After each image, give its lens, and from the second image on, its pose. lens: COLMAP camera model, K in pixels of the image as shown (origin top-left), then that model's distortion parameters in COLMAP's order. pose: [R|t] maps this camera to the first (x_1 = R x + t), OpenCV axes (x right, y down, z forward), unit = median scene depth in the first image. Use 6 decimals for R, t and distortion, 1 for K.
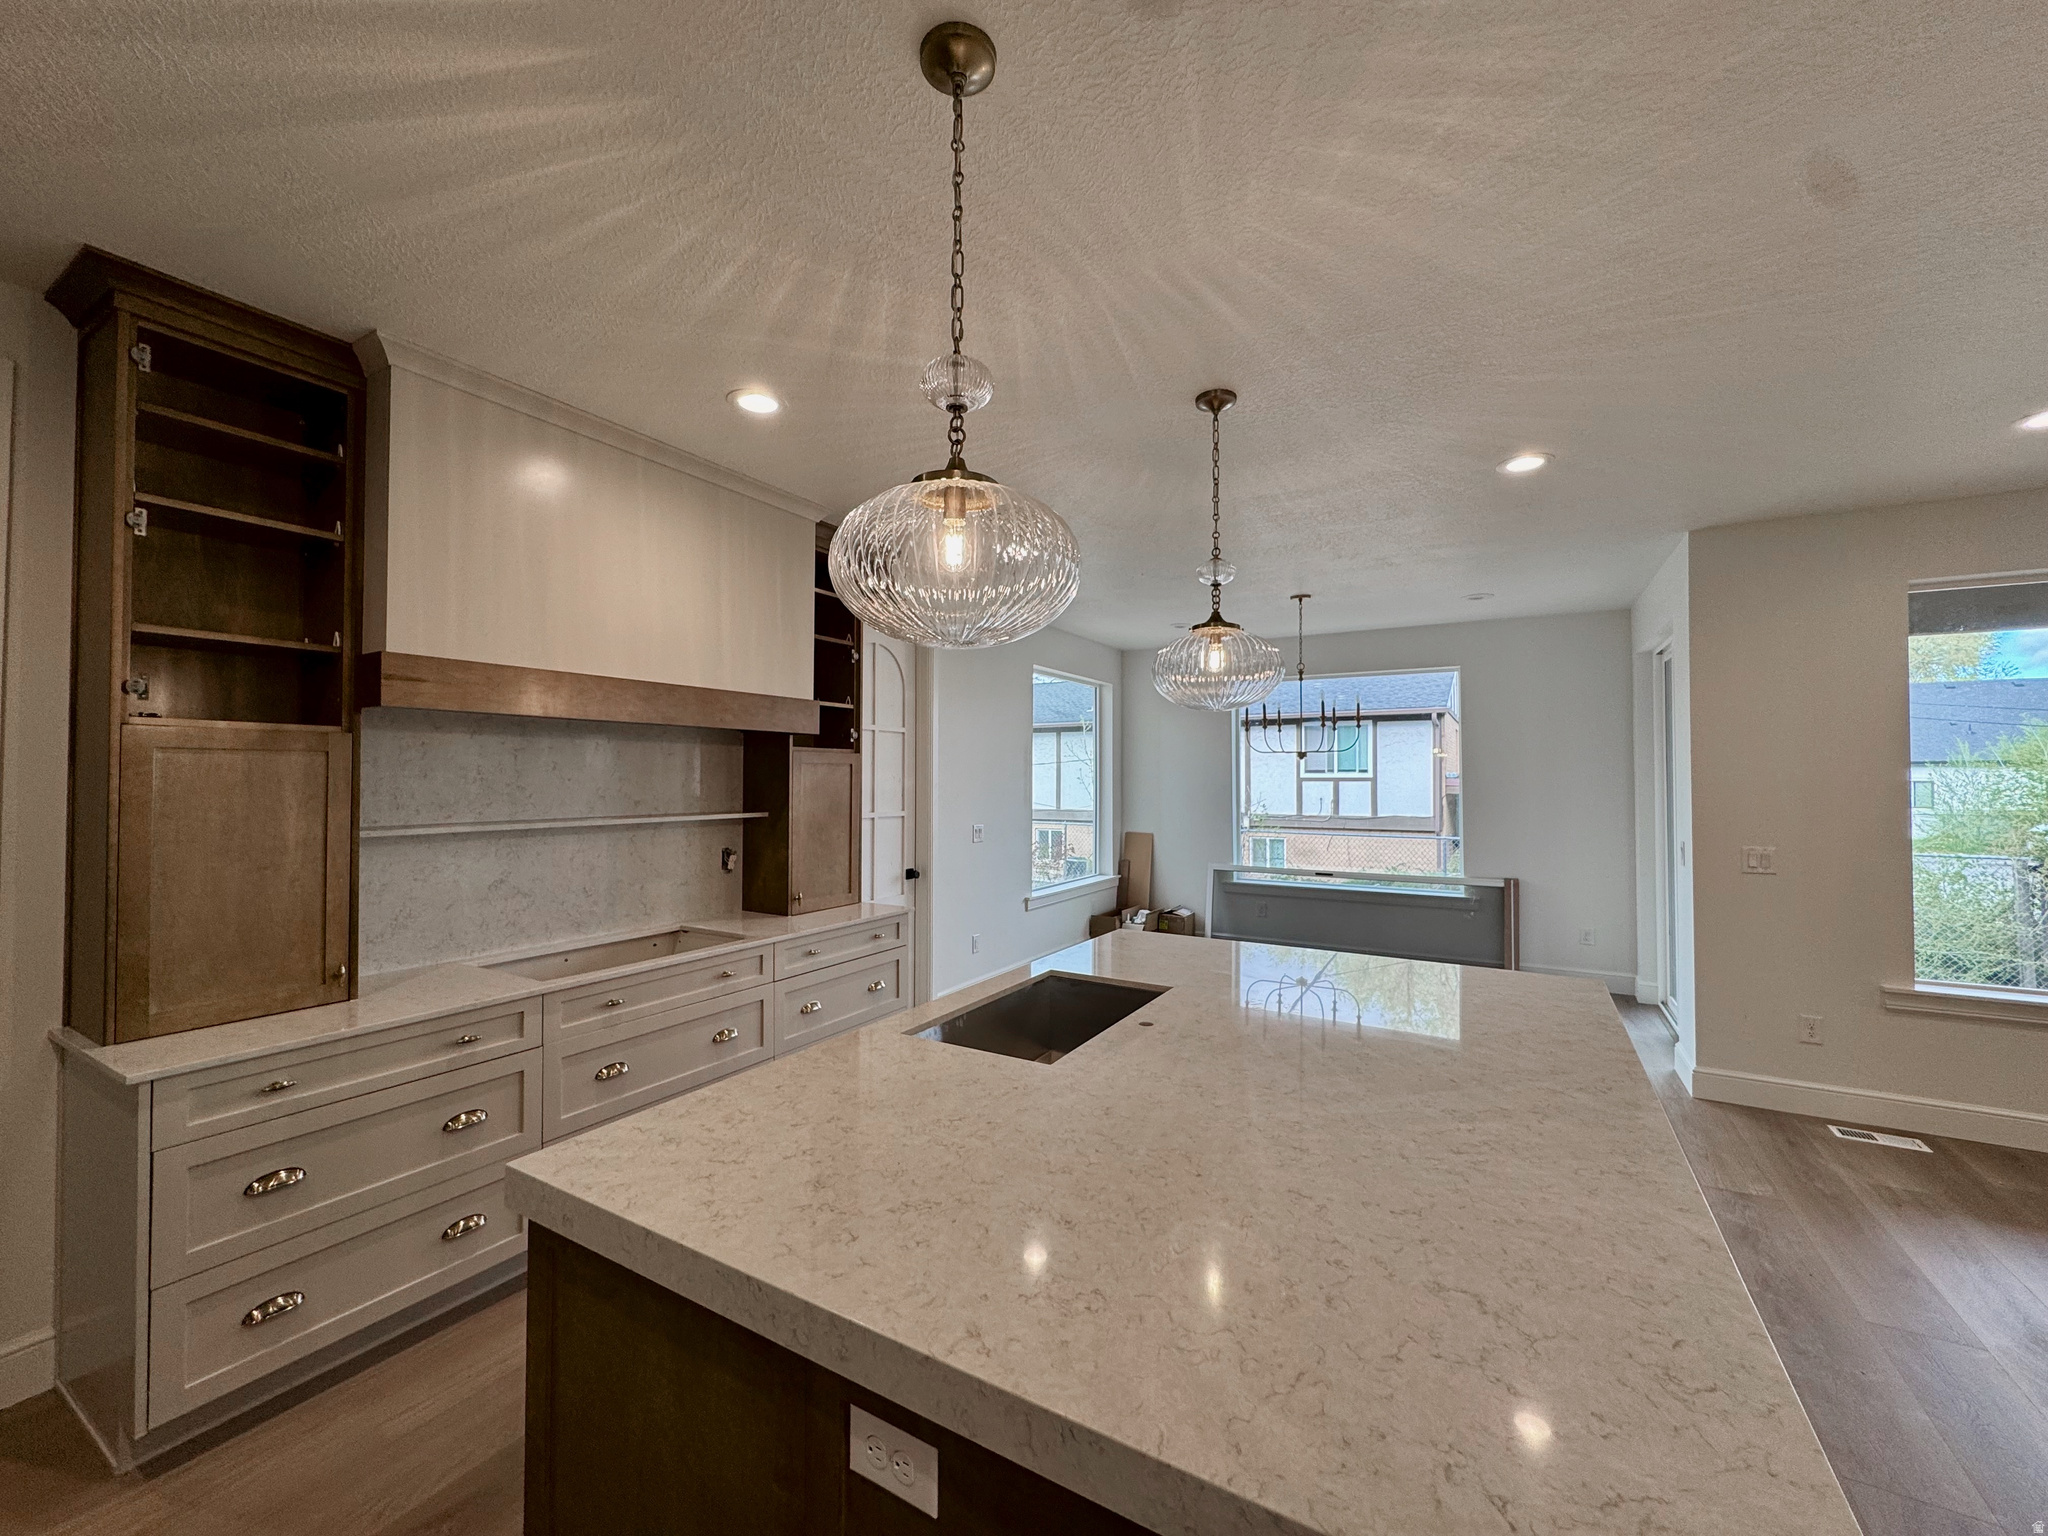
lens RADIAL K [[817.2, 0, 1024.8], [0, 817.2, 765.0], [0, 0, 1]] dist [-0.003436, 0.000371]
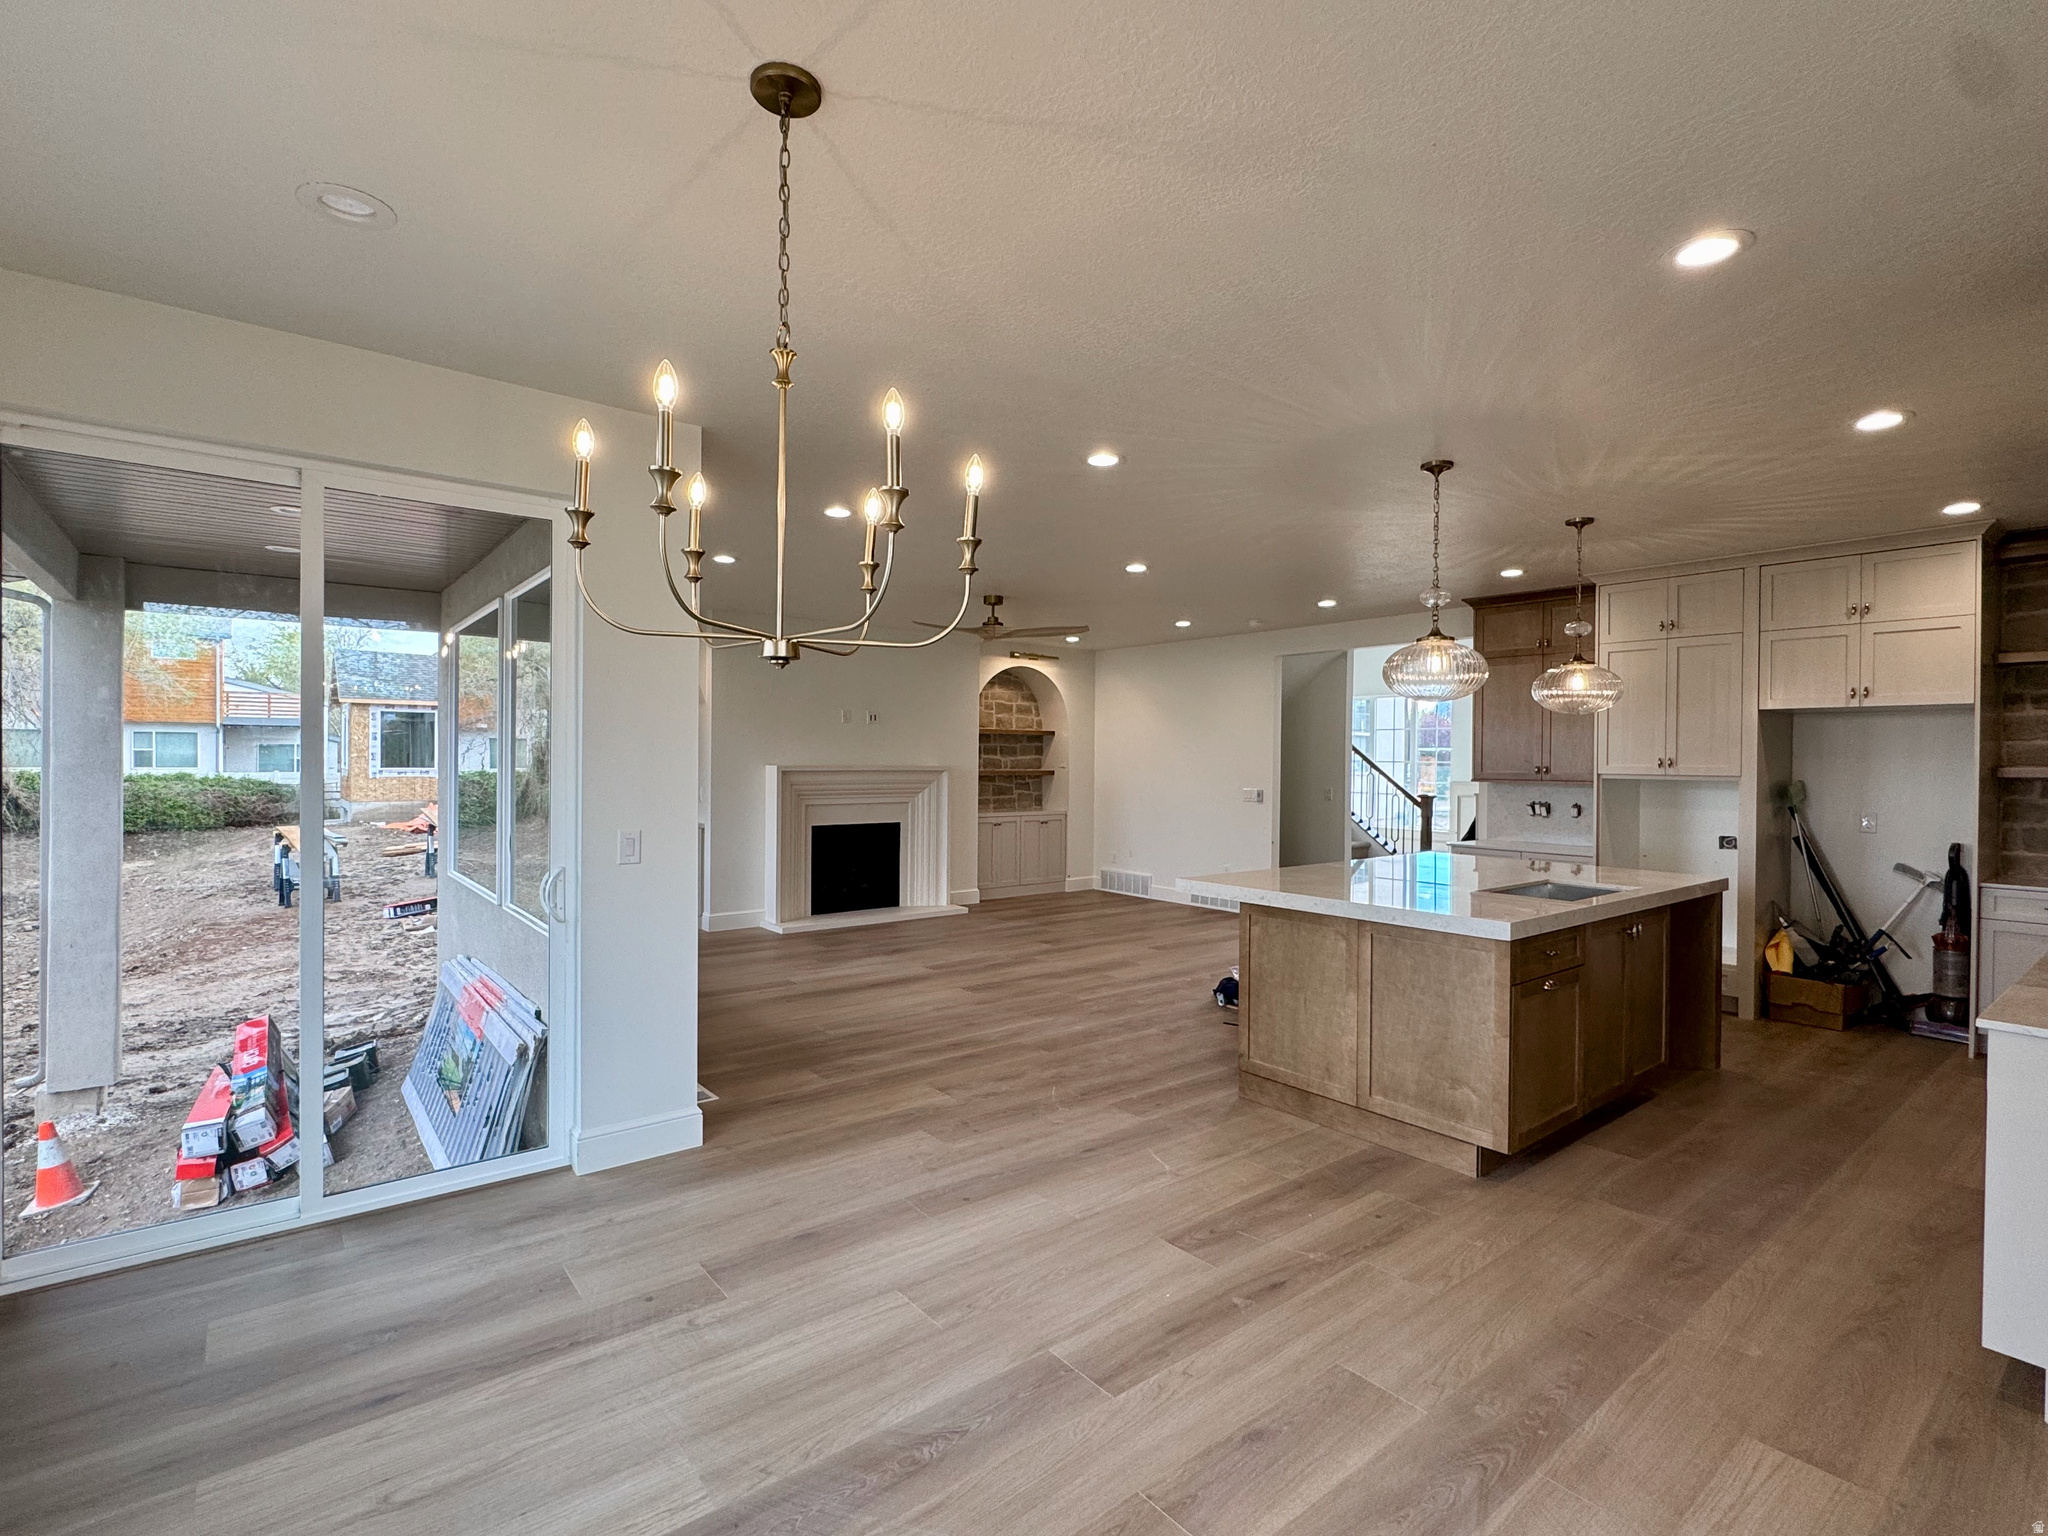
lens RADIAL K [[971.0, 0, 1023.3], [0, 971.0, 764.9], [0, 0, 1]] dist [-0.002704, -0.000192]
pose [[-0.933480, -0.012862, 0.358398, 0.310260], [-0.016919, 0.999823, -0.008185, 0.063503], [-0.358229, -0.013704, -0.933533, 2.881398]]
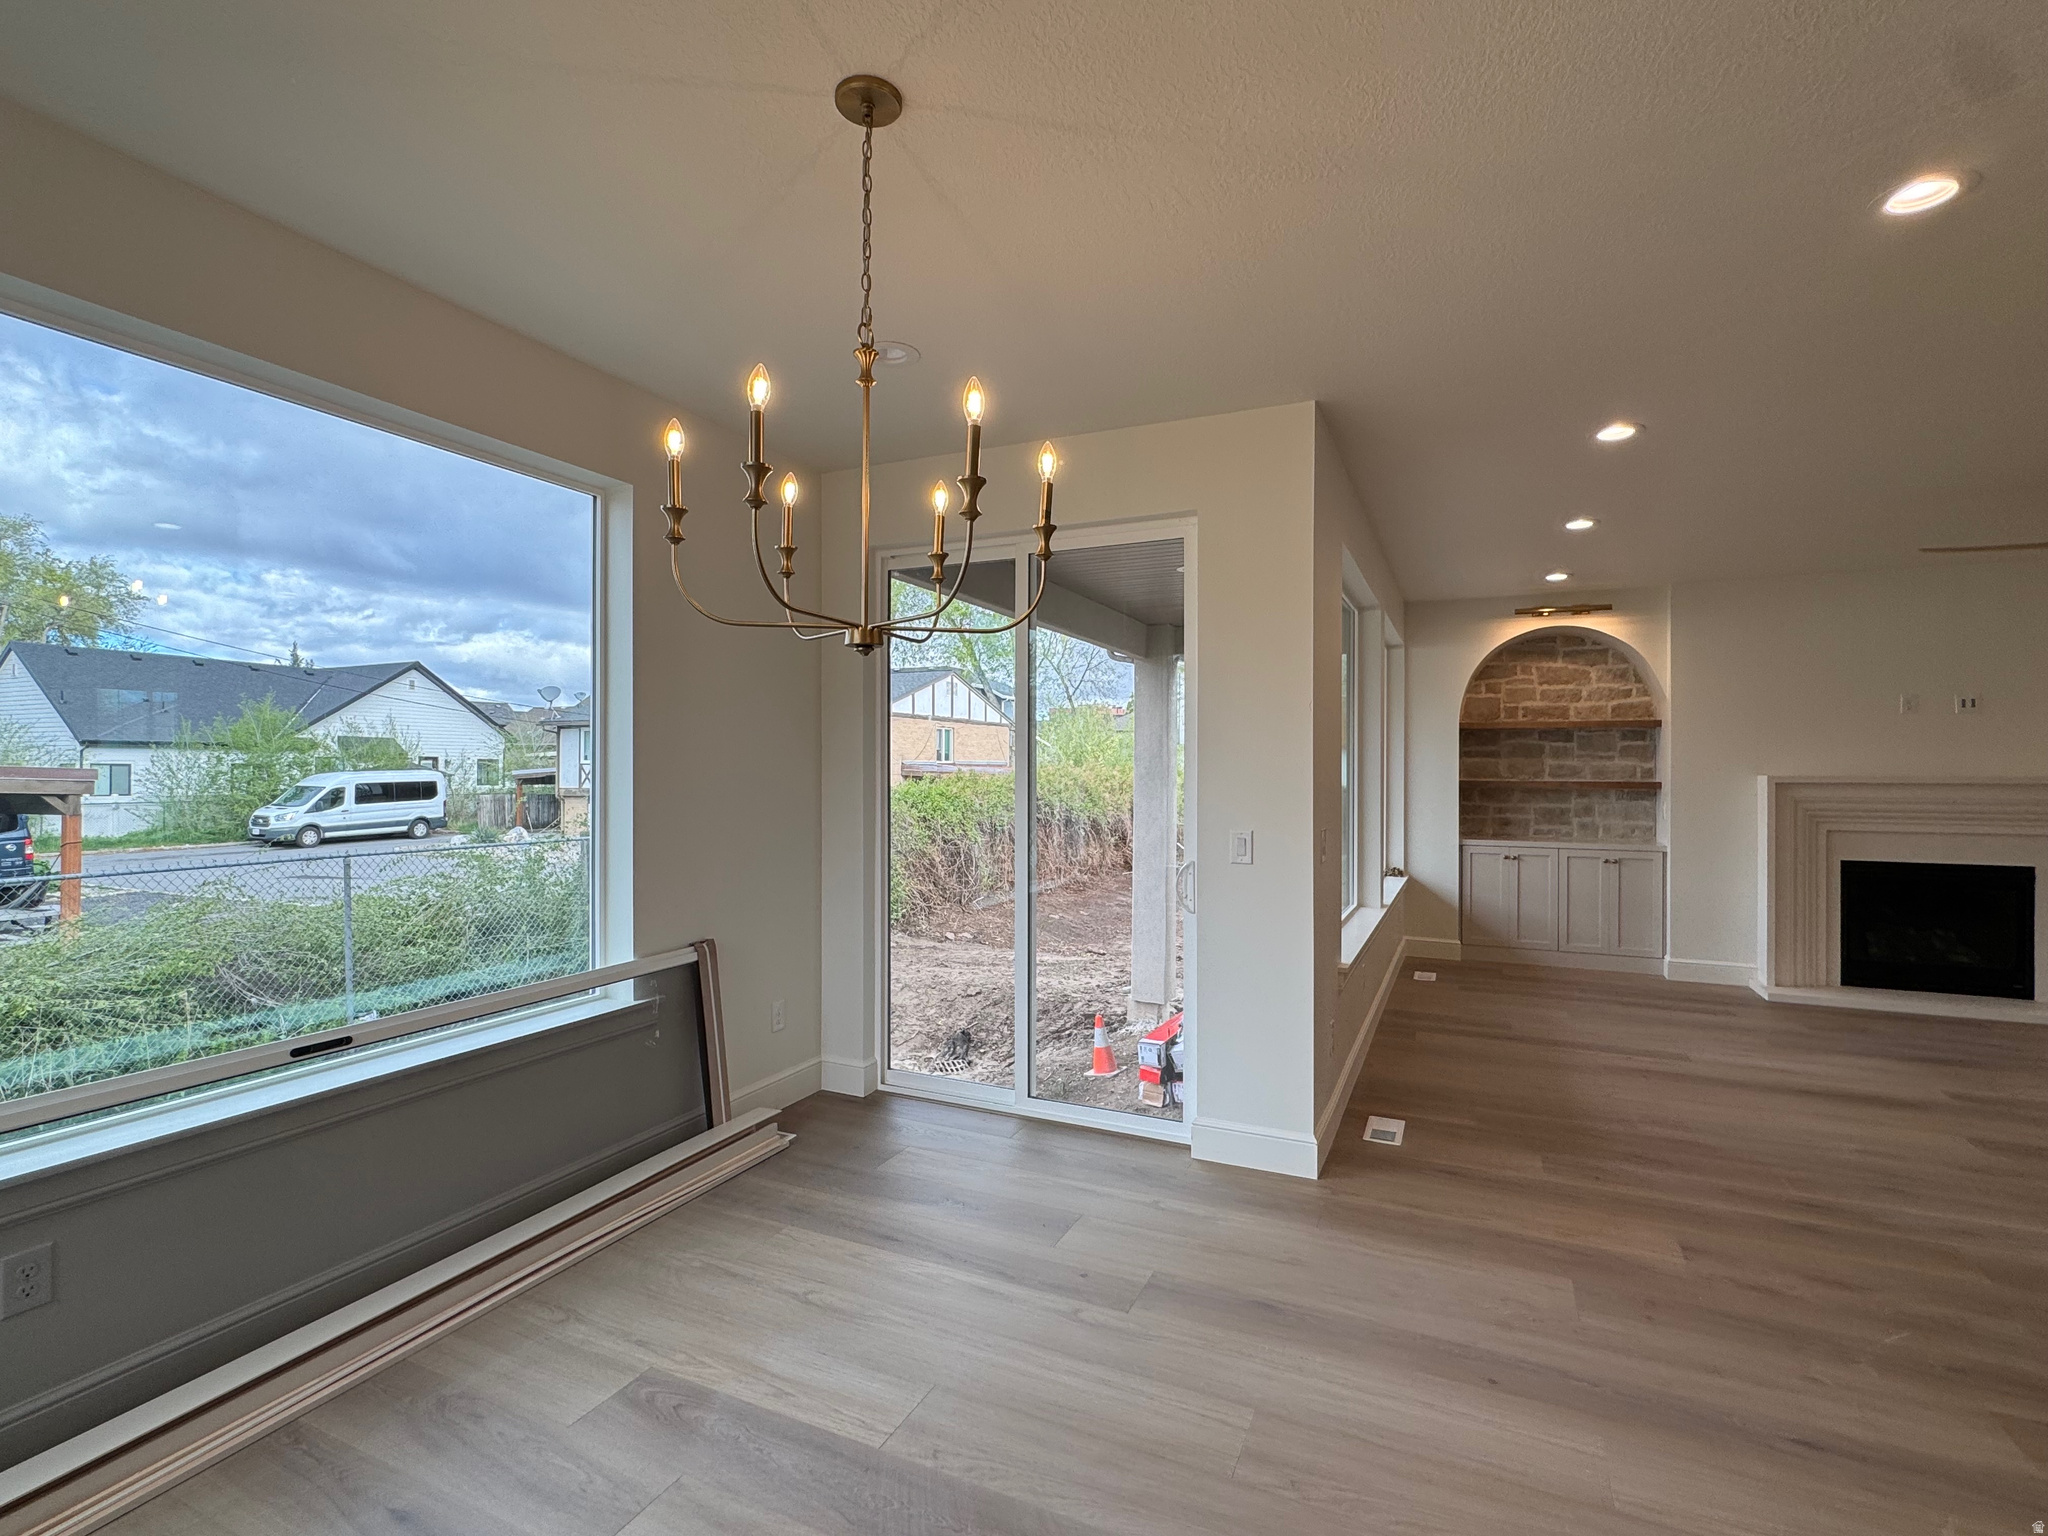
lens RADIAL K [[968.8, 0, 1022.3], [0, 968.8, 765.8], [0, 0, 1]] dist [-0.001950, 0.000576]
pose [[-0.092486, 0.000429, 0.995714, -0.030298], [-0.020432, 0.999789, -0.002329, 0.073726], [-0.995504, -0.020560, -0.092458, 2.192286]]
